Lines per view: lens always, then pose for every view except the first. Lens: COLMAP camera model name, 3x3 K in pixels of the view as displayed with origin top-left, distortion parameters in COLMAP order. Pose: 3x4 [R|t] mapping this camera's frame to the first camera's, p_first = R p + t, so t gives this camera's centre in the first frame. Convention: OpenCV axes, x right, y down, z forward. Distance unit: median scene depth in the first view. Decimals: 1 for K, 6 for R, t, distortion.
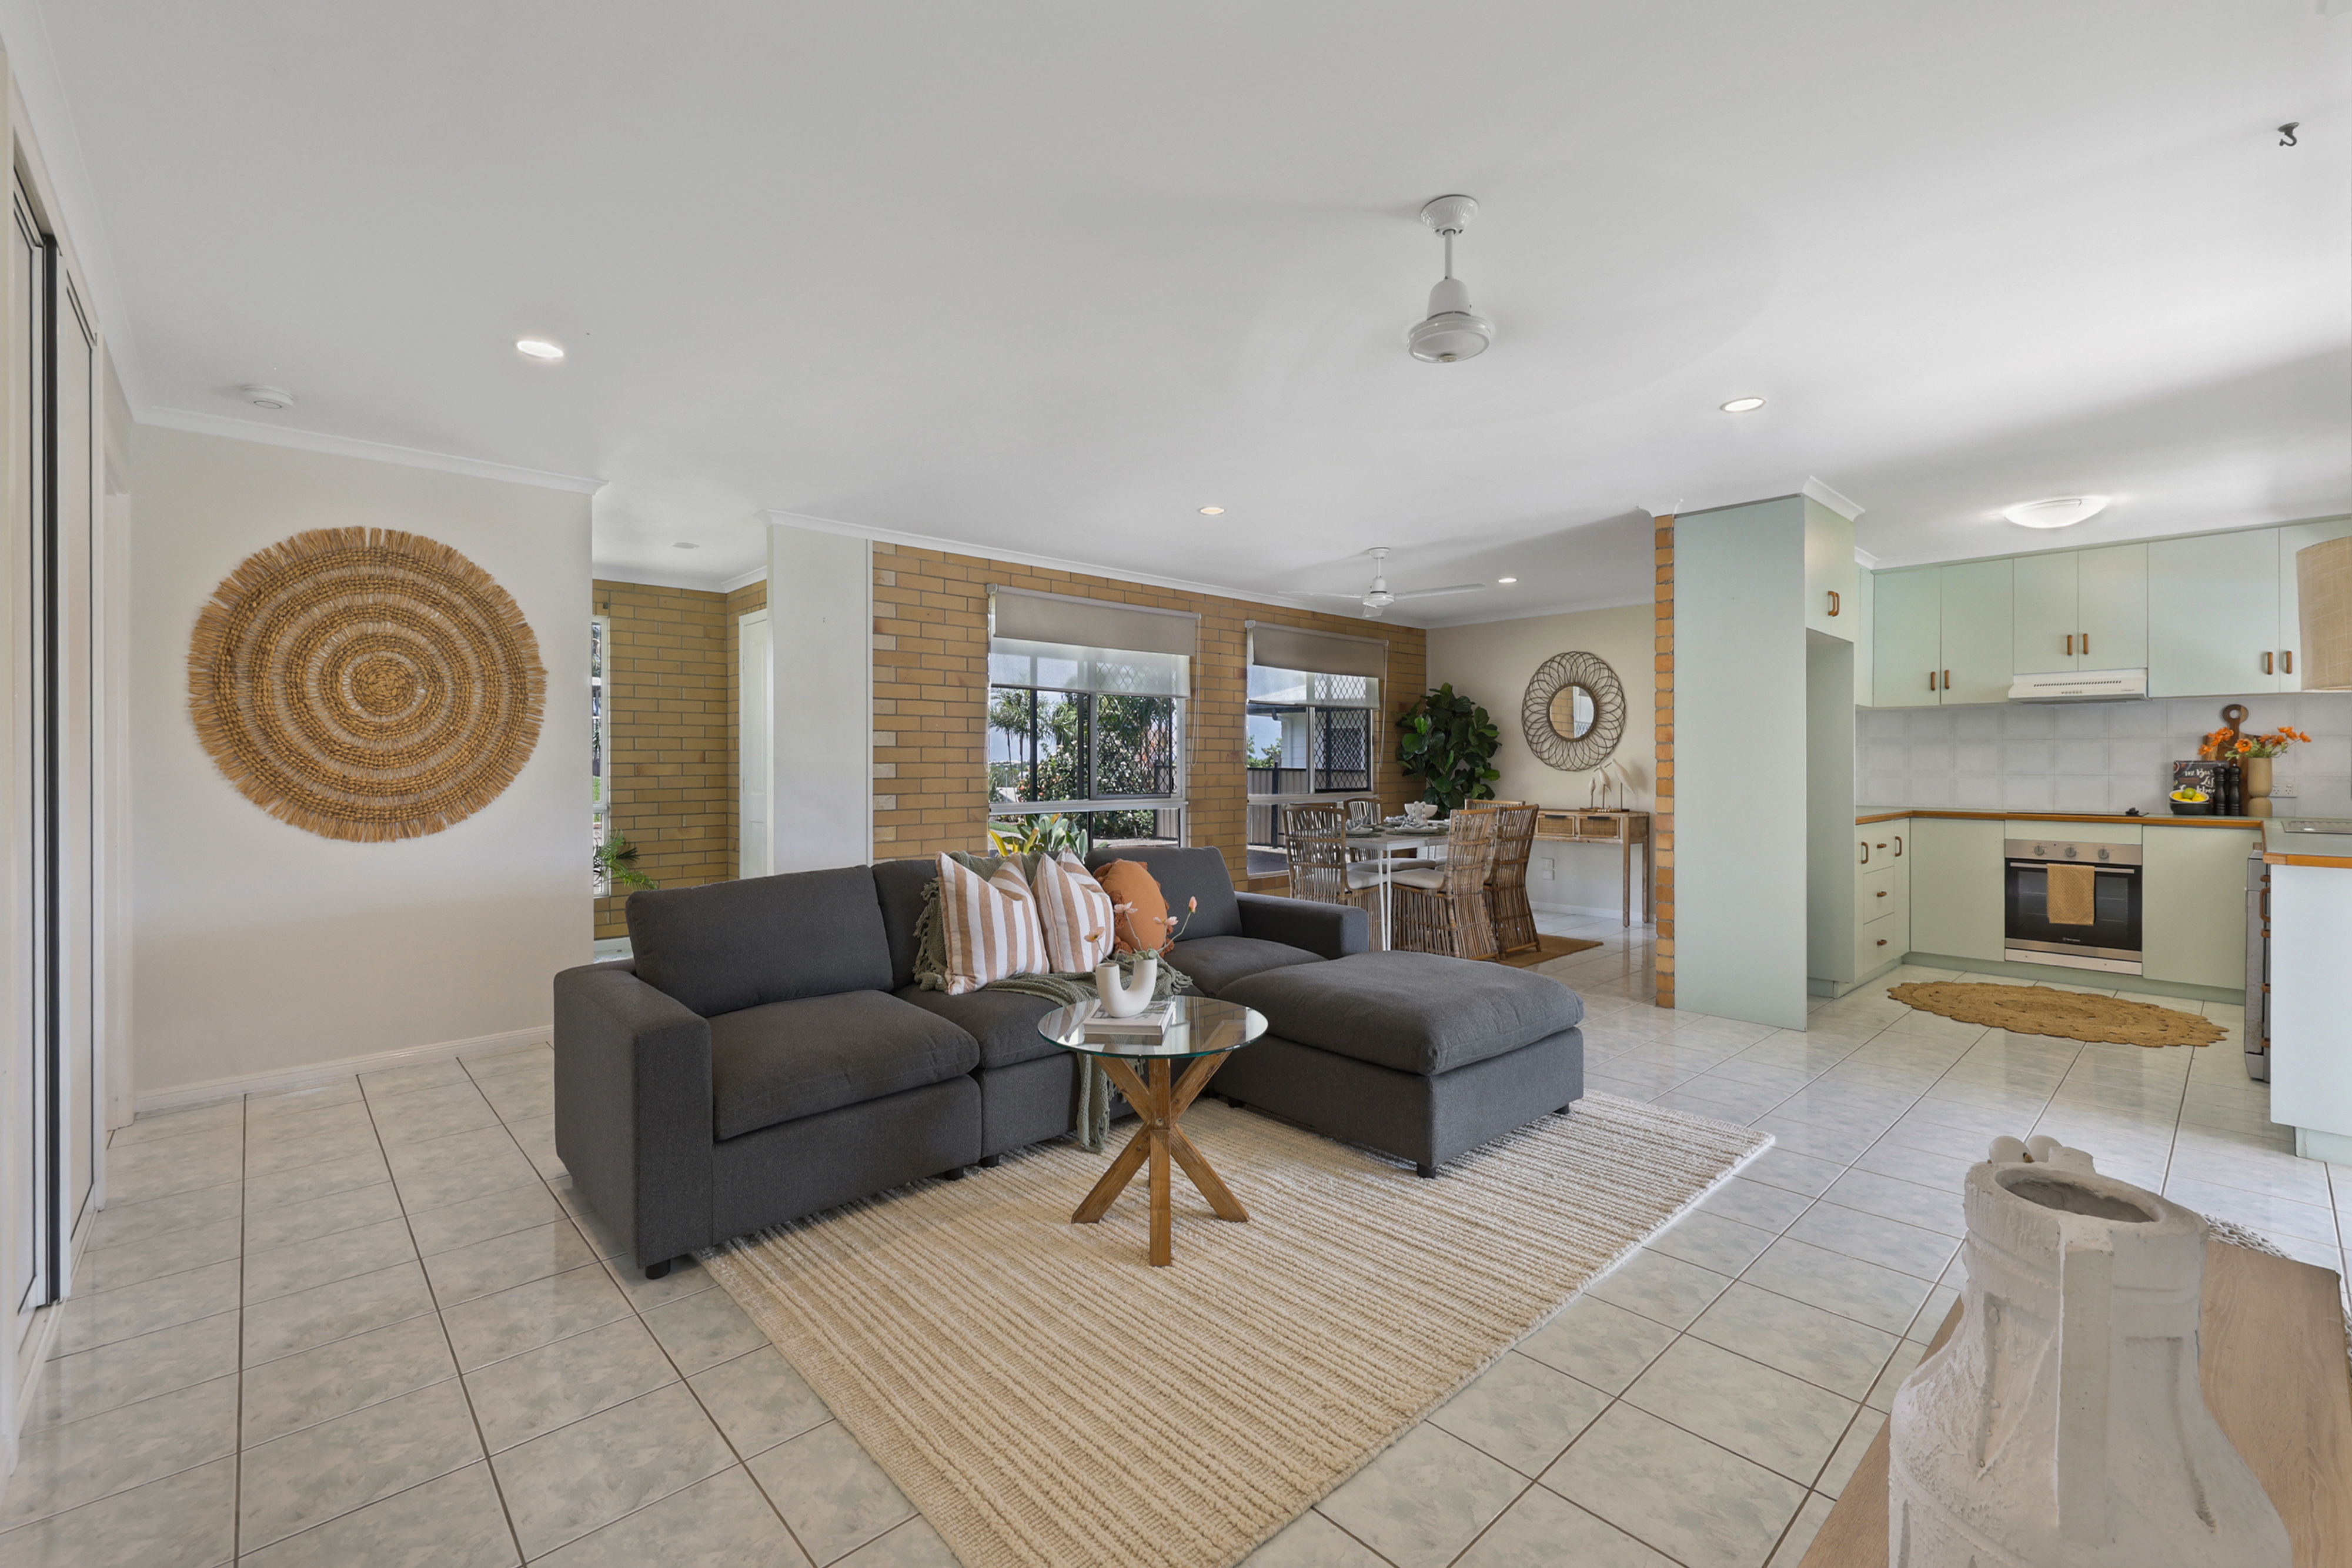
lens RADIAL K [[989.7, 0, 1172.5], [0, 989.7, 774.1], [0, 0, 1]] dist [0.011449, -0.001062]
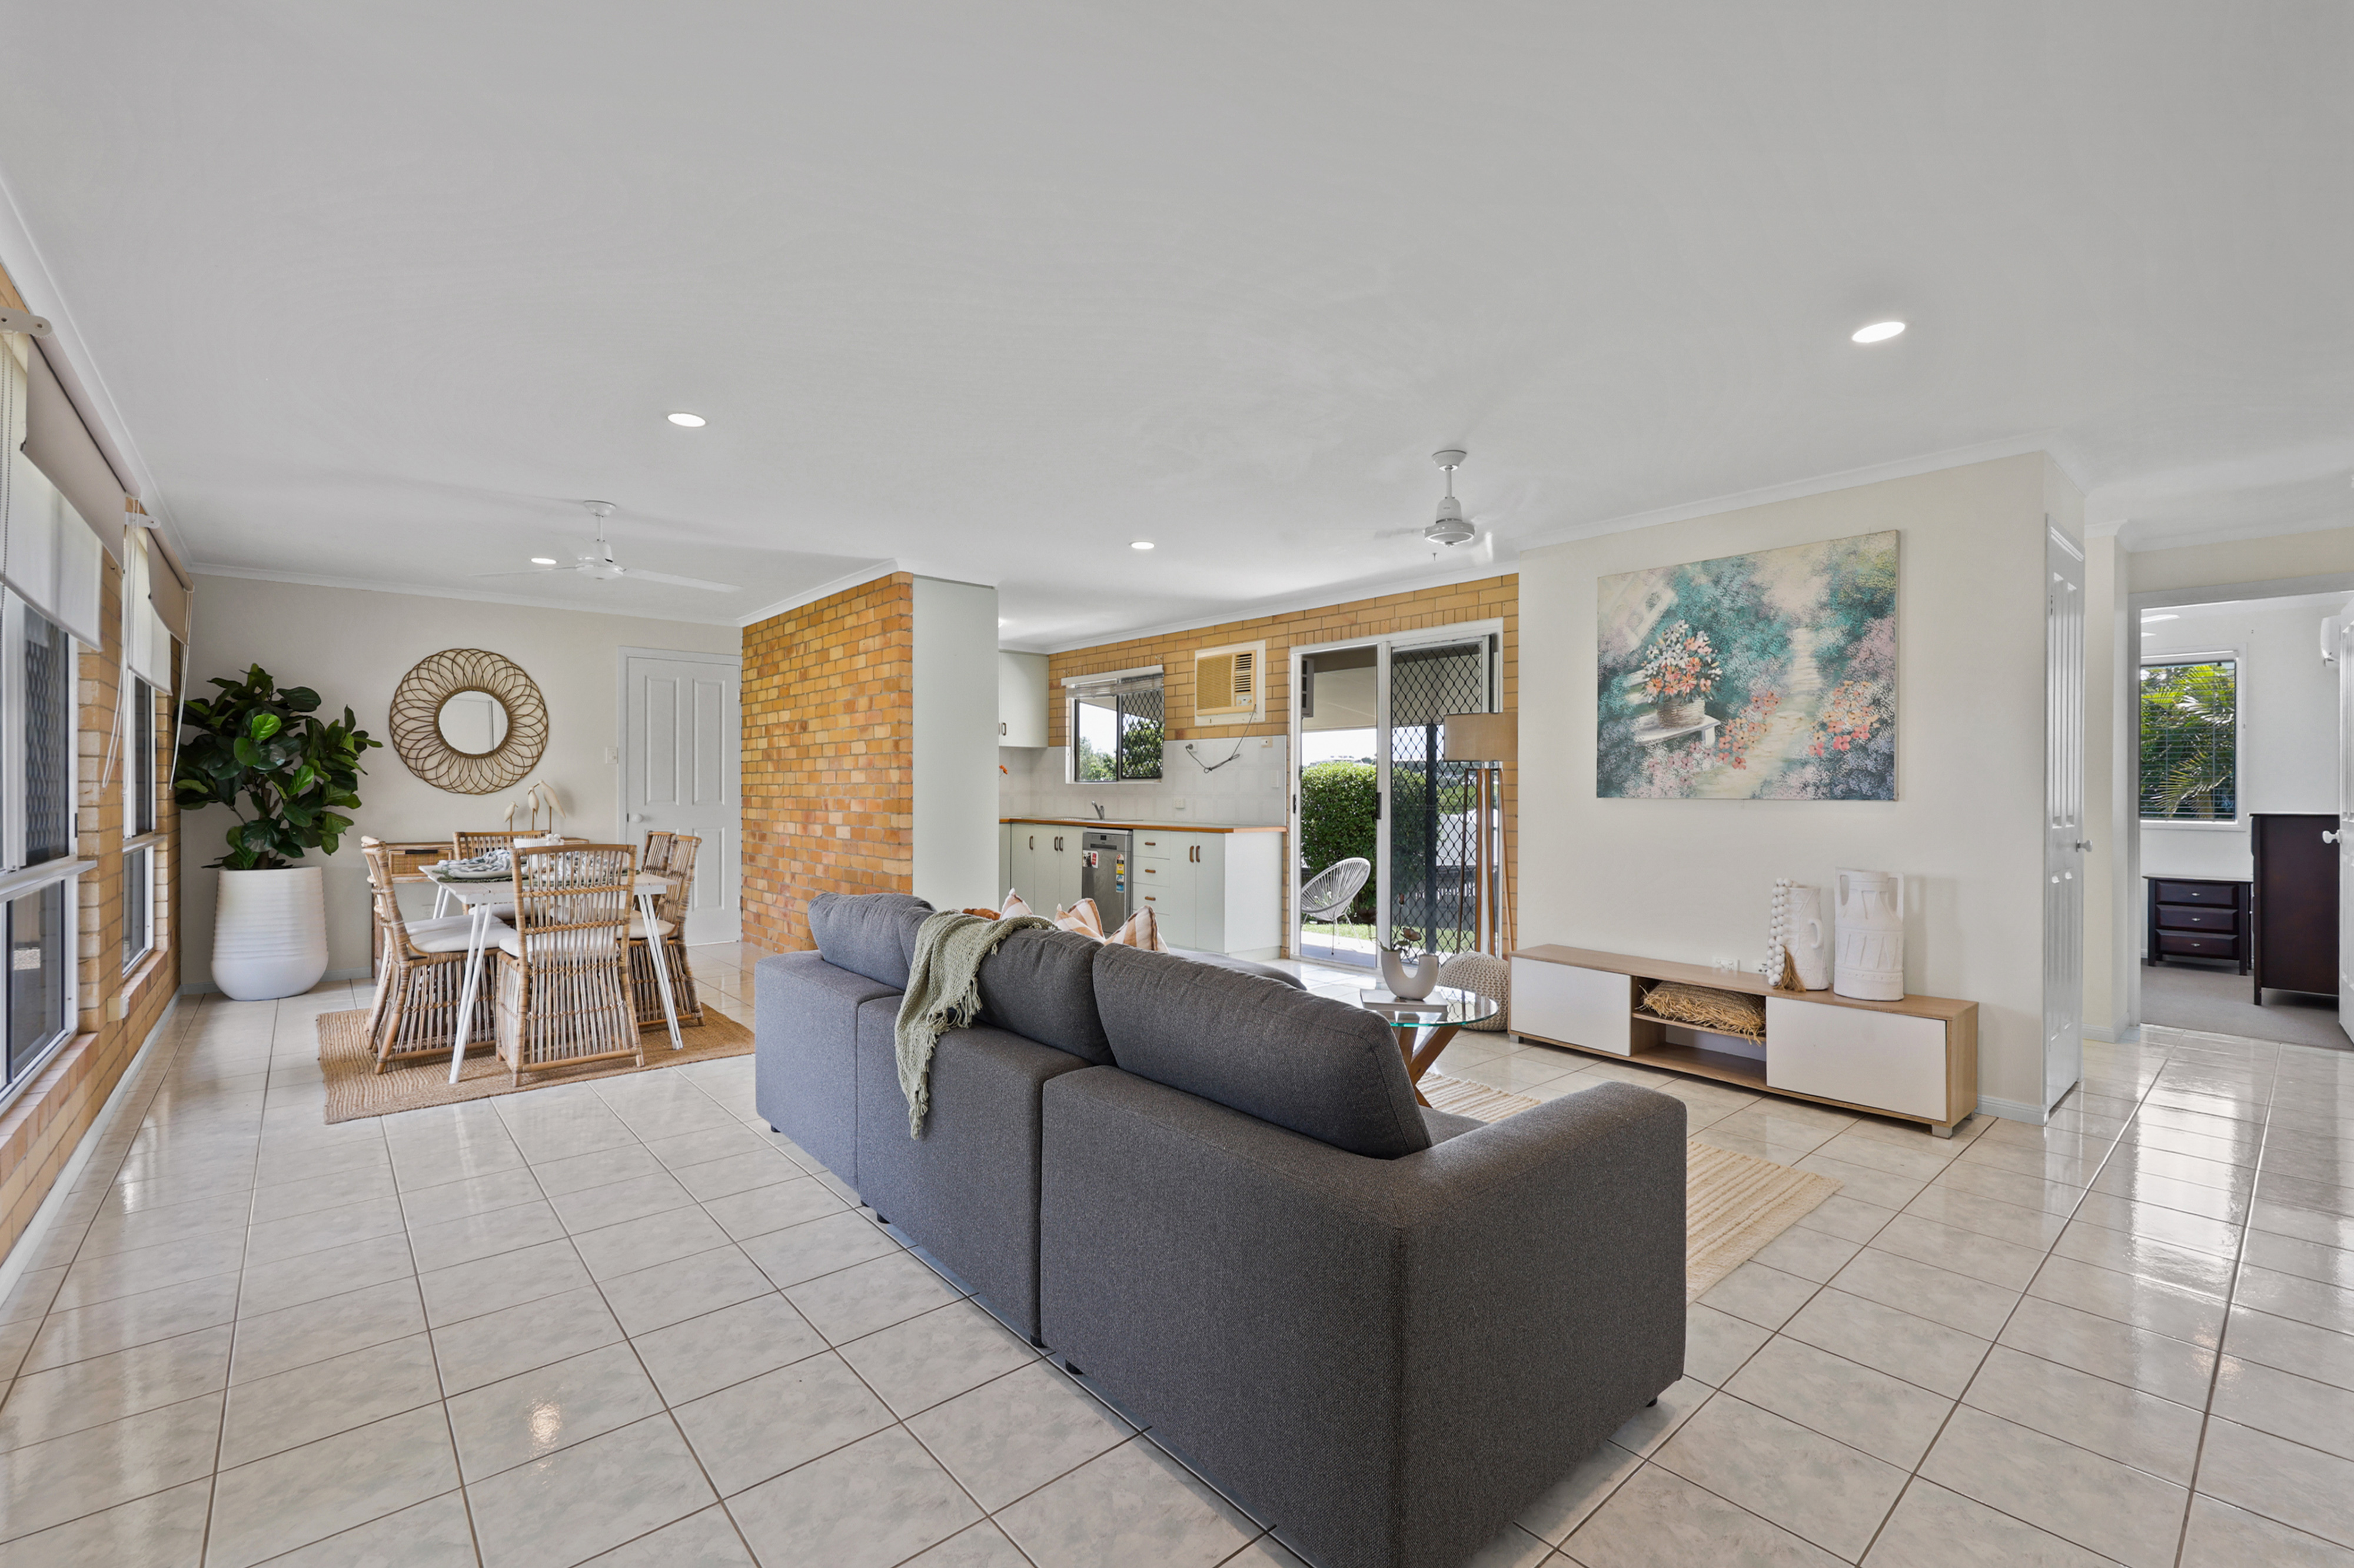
lens RADIAL K [[990.5, 0, 1168.6], [0, 990.5, 781.3], [0, 0, 1]] dist [0.011449, -0.001062]
pose [[0.033004, 0.005146, 0.999442, -0.601117], [0.010187, 0.999933, -0.005485, -0.005528], [-0.999403, 0.010363, 0.032949, 0.602945]]
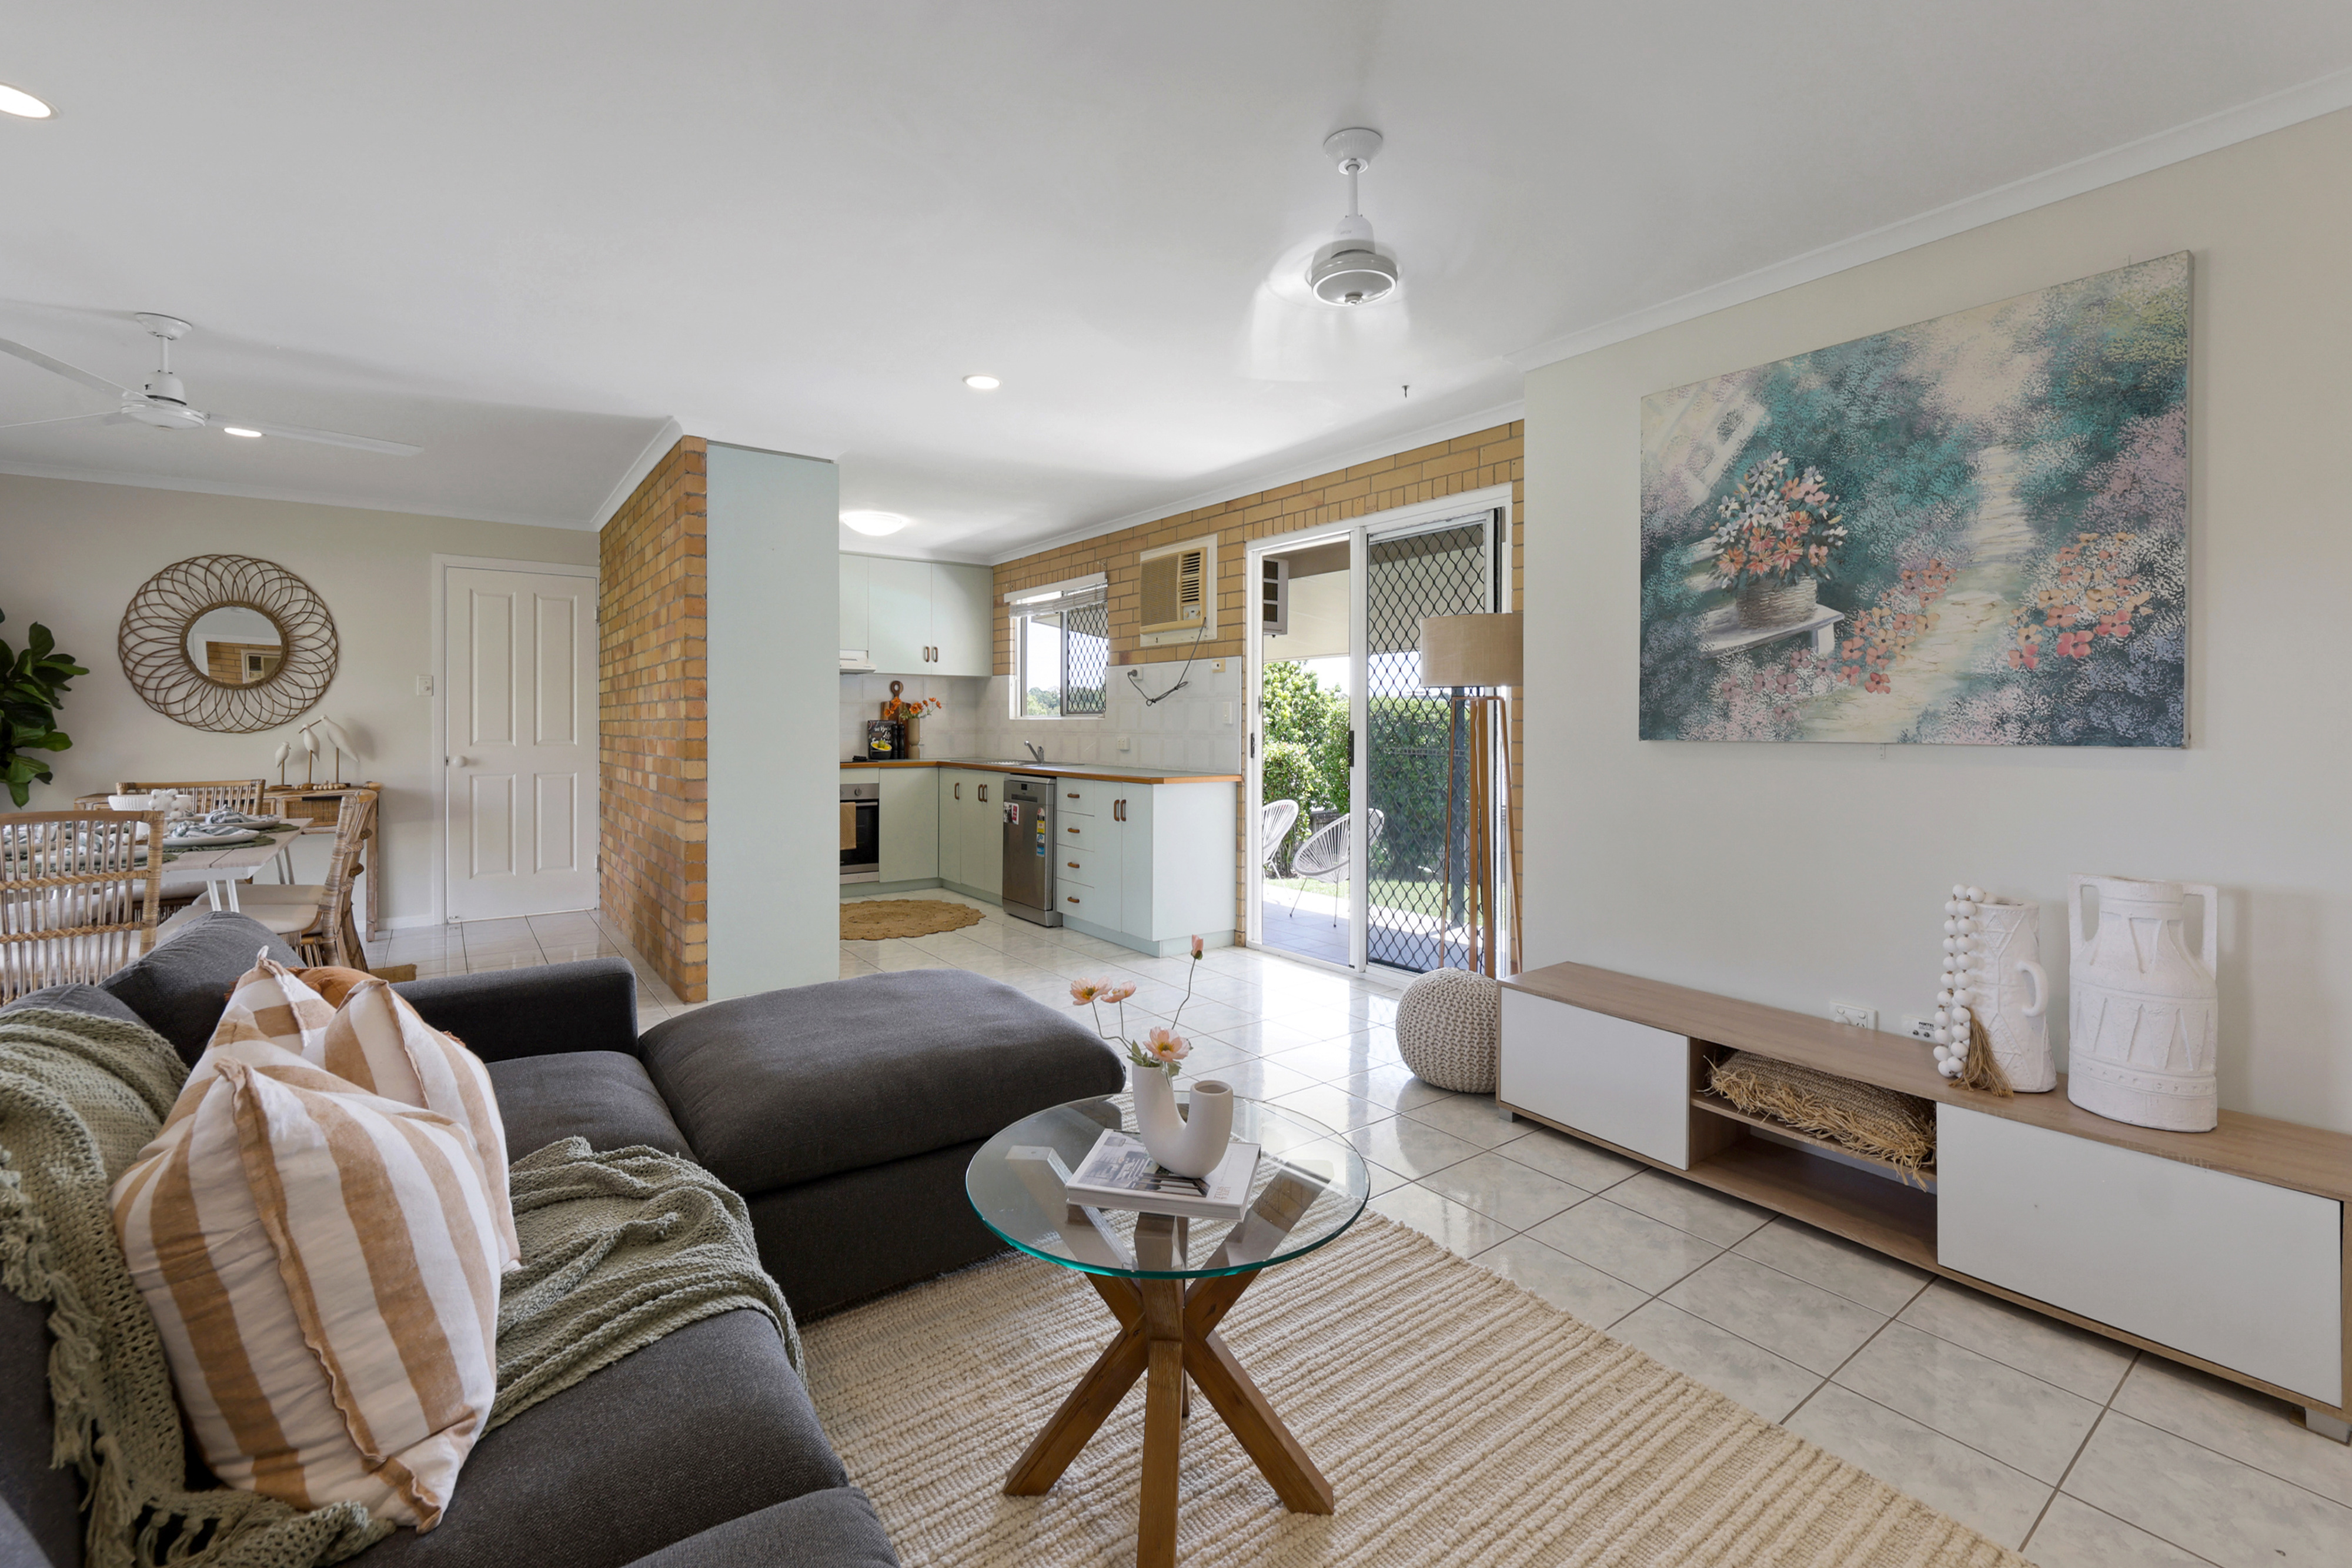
lens RADIAL K [[989.7, 0, 1165.6], [0, 989.7, 717.0], [0, 0, 1]] dist [0.011449, -0.001062]
pose [[0.112669, 0.006451, 0.993612, -0.294311], [0.010559, 0.999915, -0.007689, -0.003451], [-0.993576, 0.011358, 0.112592, 0.453802]]
